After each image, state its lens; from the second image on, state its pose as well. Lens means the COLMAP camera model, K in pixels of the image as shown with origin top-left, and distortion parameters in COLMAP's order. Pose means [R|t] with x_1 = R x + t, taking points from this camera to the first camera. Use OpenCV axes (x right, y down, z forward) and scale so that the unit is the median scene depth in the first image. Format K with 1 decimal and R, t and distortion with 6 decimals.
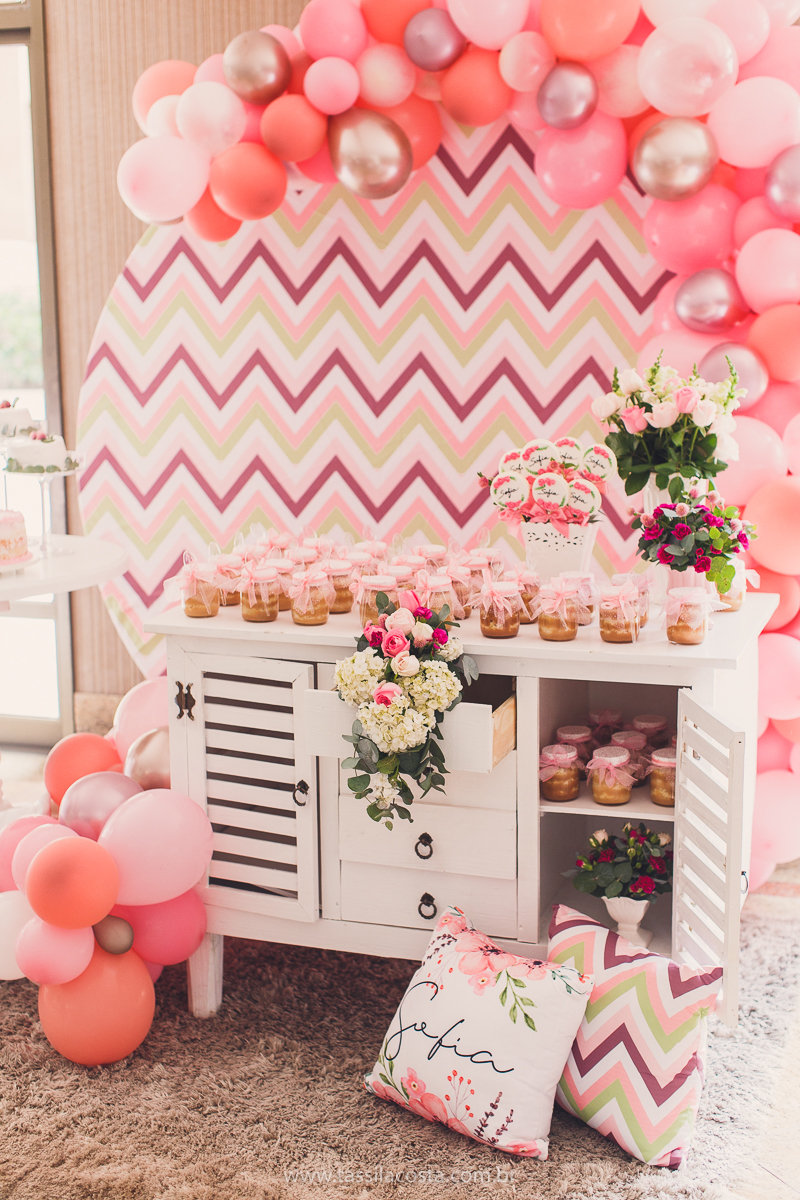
lens RADIAL K [[1727.8, 0, 408.1], [0, 1727.8, 593.7], [0, 0, 1]] dist [0.020974, 0.000000]
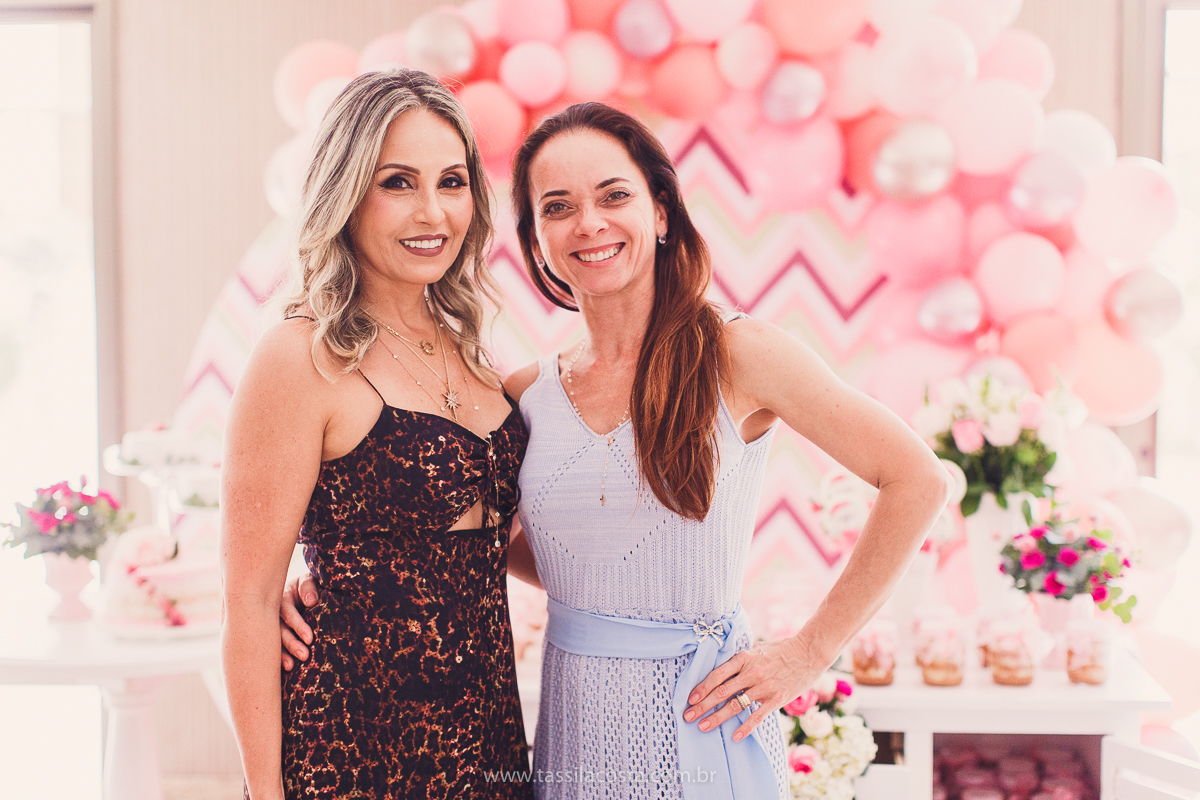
lens RADIAL K [[1727.8, 0, 600.0], [0, 1727.8, 406.7], [0, 0, 1]] dist [0.020974, 0.000000]
pose [[0.969382, -0.007565, 0.245439, -0.244307], [0.036706, 0.992759, -0.114374, -0.016113], [-0.242797, 0.119881, 0.962641, 0.145513]]
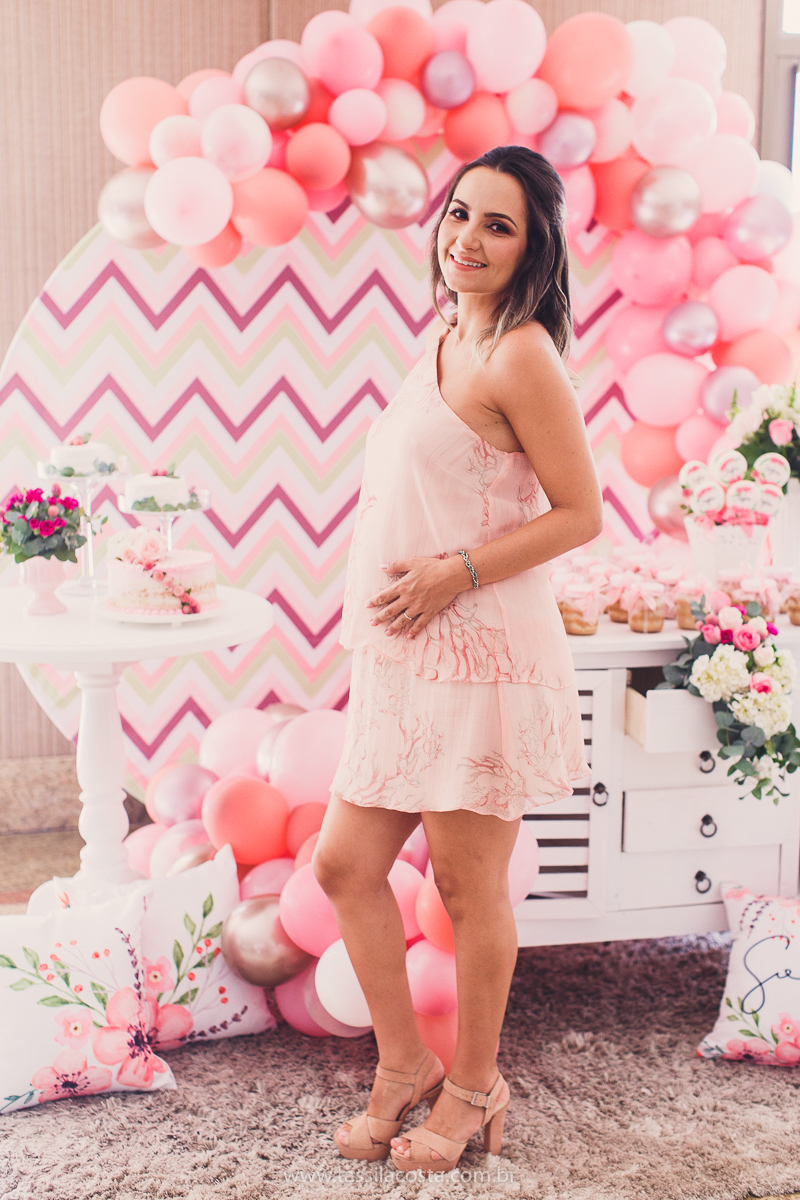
lens RADIAL K [[1727.8, 0, 404.9], [0, 1727.8, 597.0], [0, 0, 1]] dist [0.020974, 0.000000]
pose [[0.847849, -0.079075, 0.524308, -0.600597], [0.086935, 0.996167, 0.009659, -0.021309], [-0.523062, 0.037391, 0.851474, 0.137578]]
